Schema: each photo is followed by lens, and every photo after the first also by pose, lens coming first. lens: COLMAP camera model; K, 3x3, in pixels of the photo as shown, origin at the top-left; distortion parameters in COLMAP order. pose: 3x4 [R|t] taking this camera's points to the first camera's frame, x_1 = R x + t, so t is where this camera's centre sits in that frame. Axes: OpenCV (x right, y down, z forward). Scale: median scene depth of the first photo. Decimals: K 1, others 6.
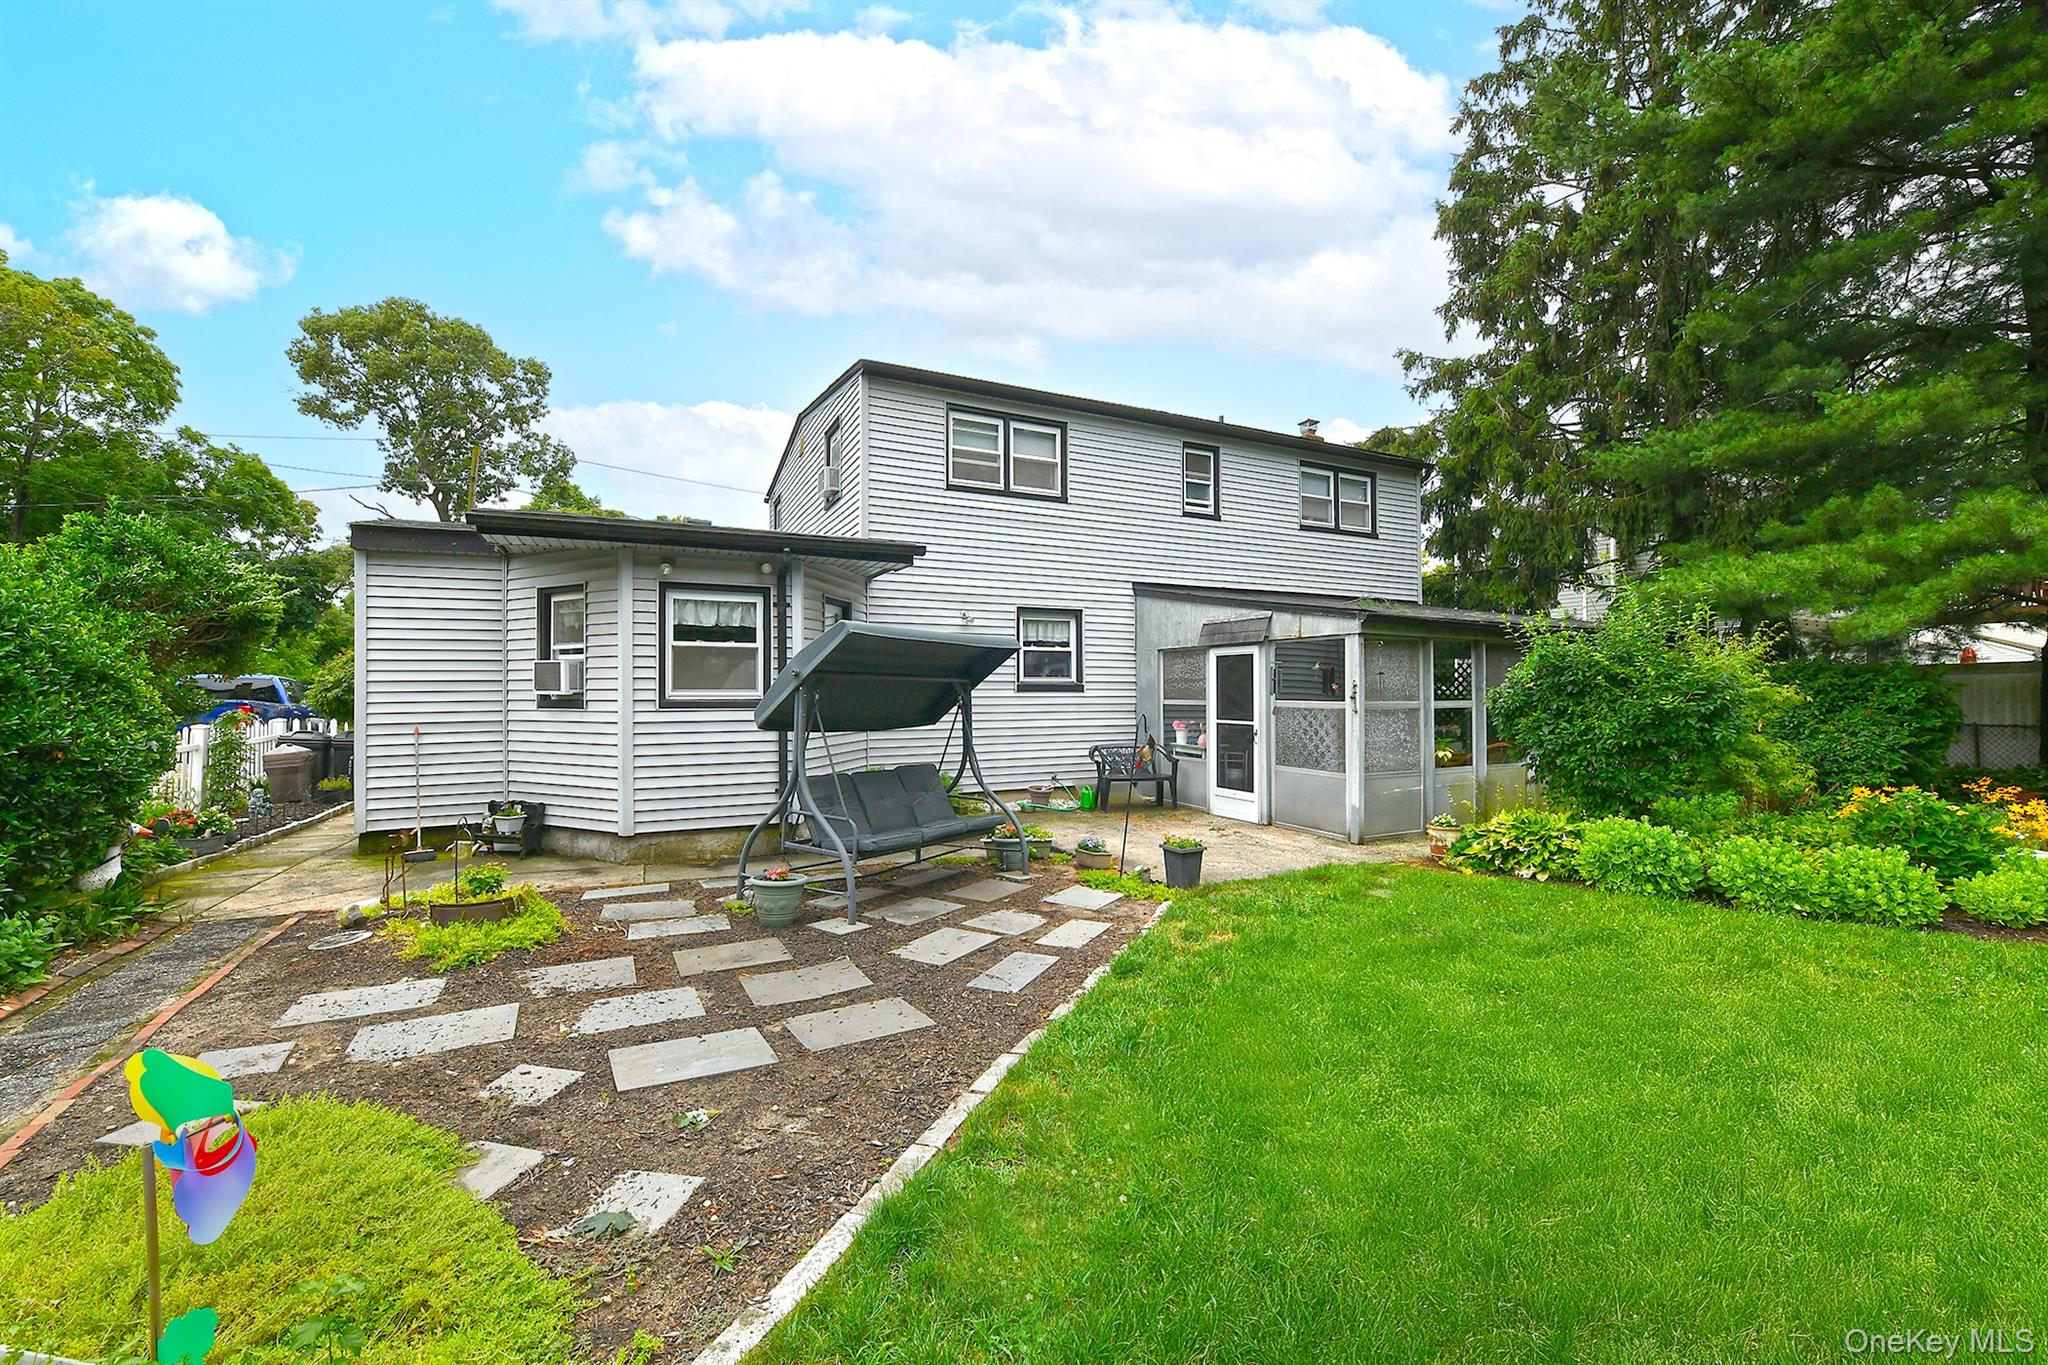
lens RADIAL K [[813.5, 0, 1019.4], [0, 813.5, 679.2], [0, 0, 1]] dist [-0.009150, -0.000480]
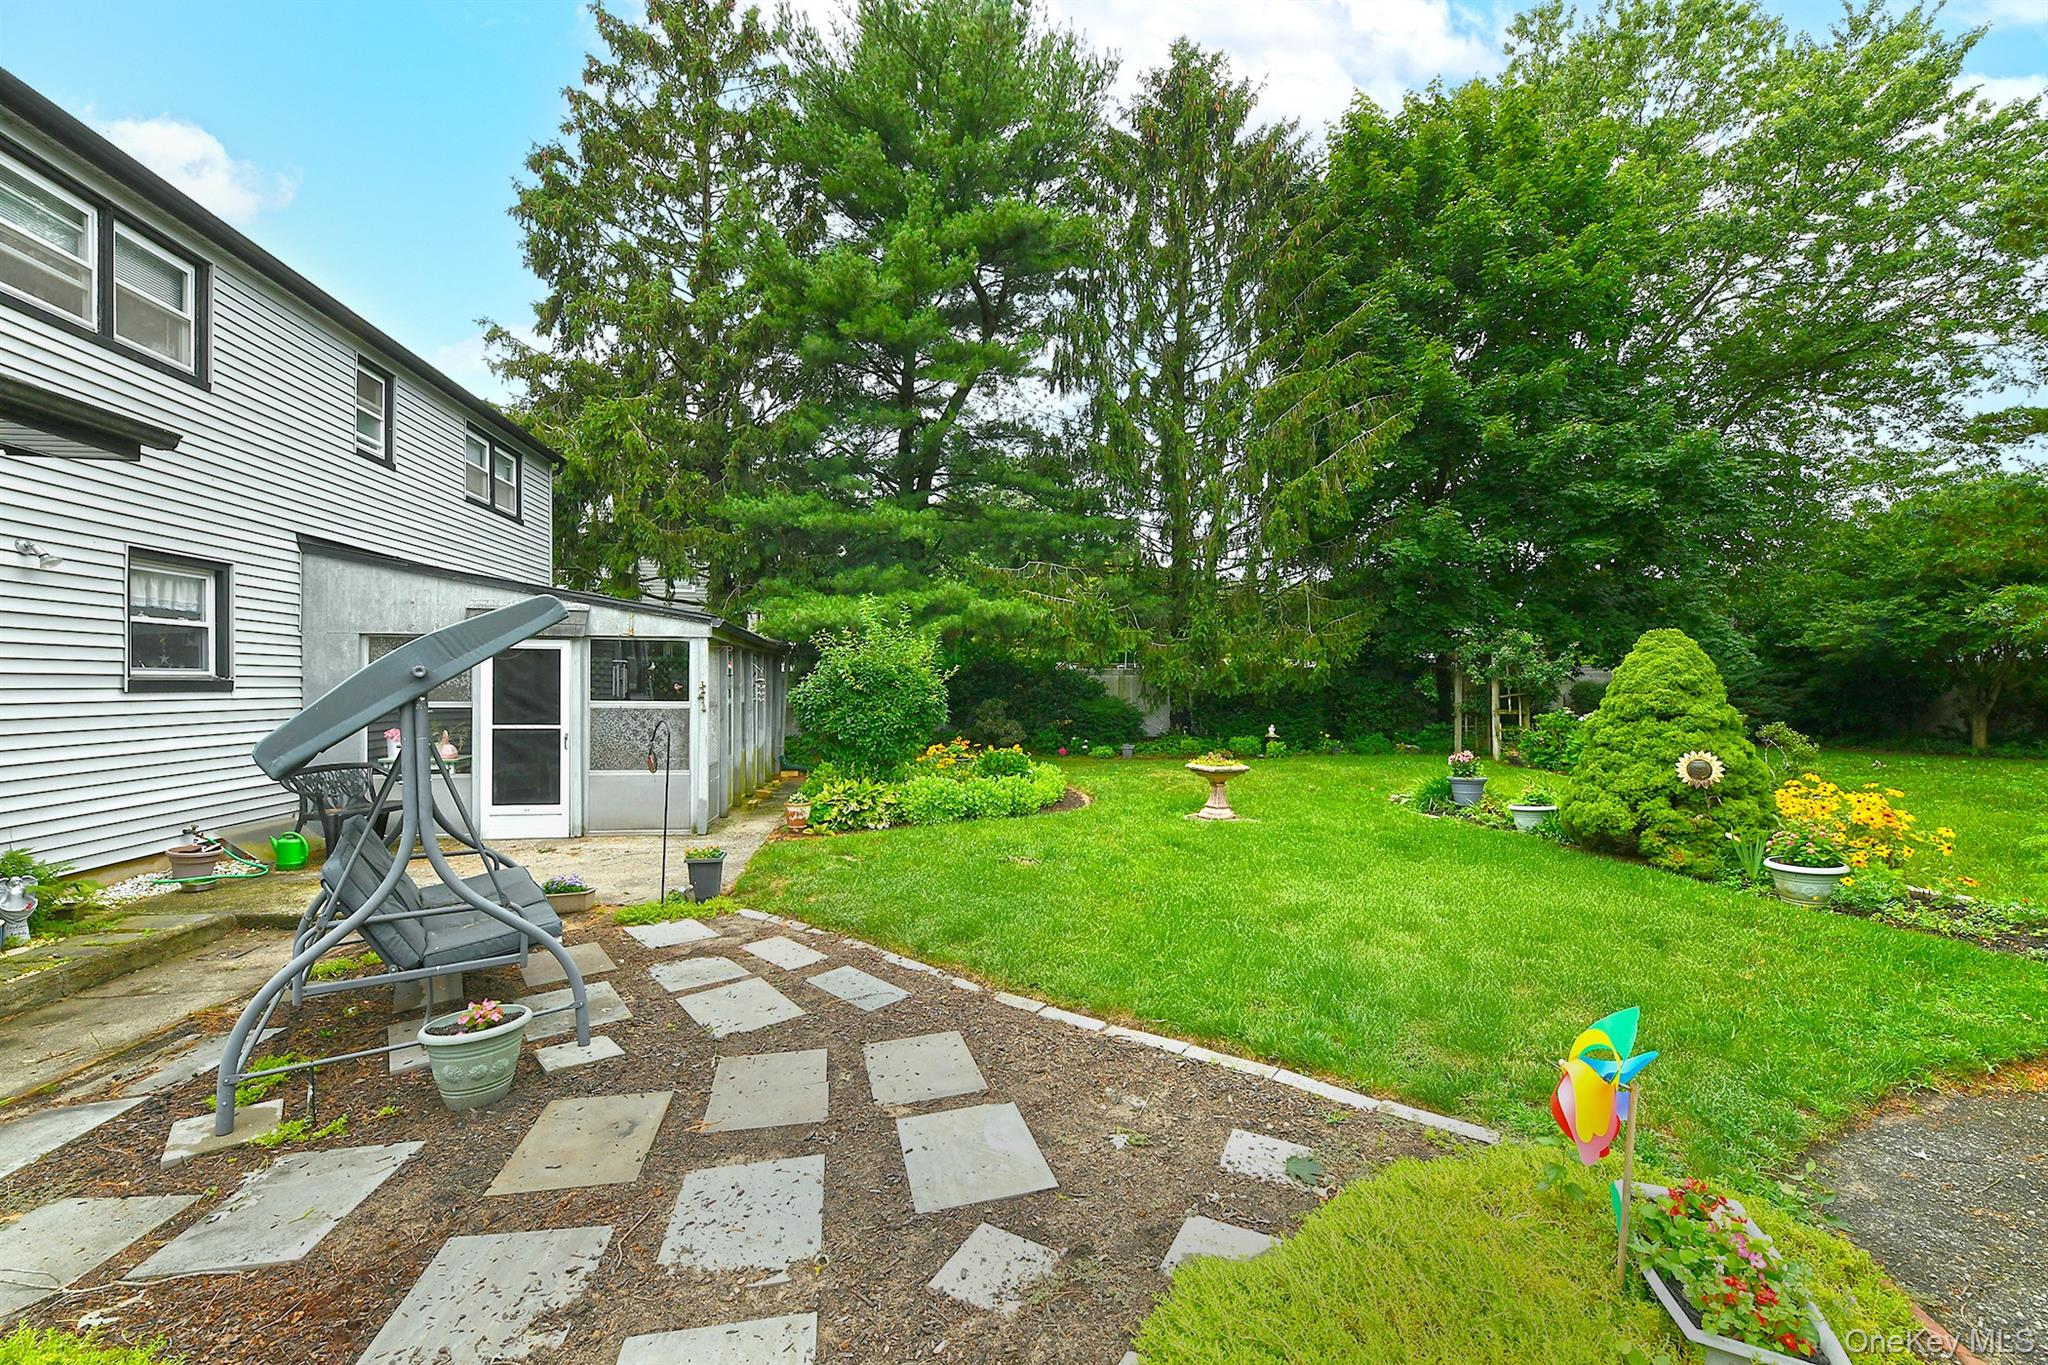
lens RADIAL K [[813.5, 0, 1019.4], [0, 813.5, 679.2], [0, 0, 1]] dist [-0.009150, -0.000480]
pose [[0.283313, 0.007862, 0.958995, -0.432215], [-0.019794, 0.999801, -0.002348, -0.006294], [-0.958823, -0.018317, 0.283413, 0.263517]]
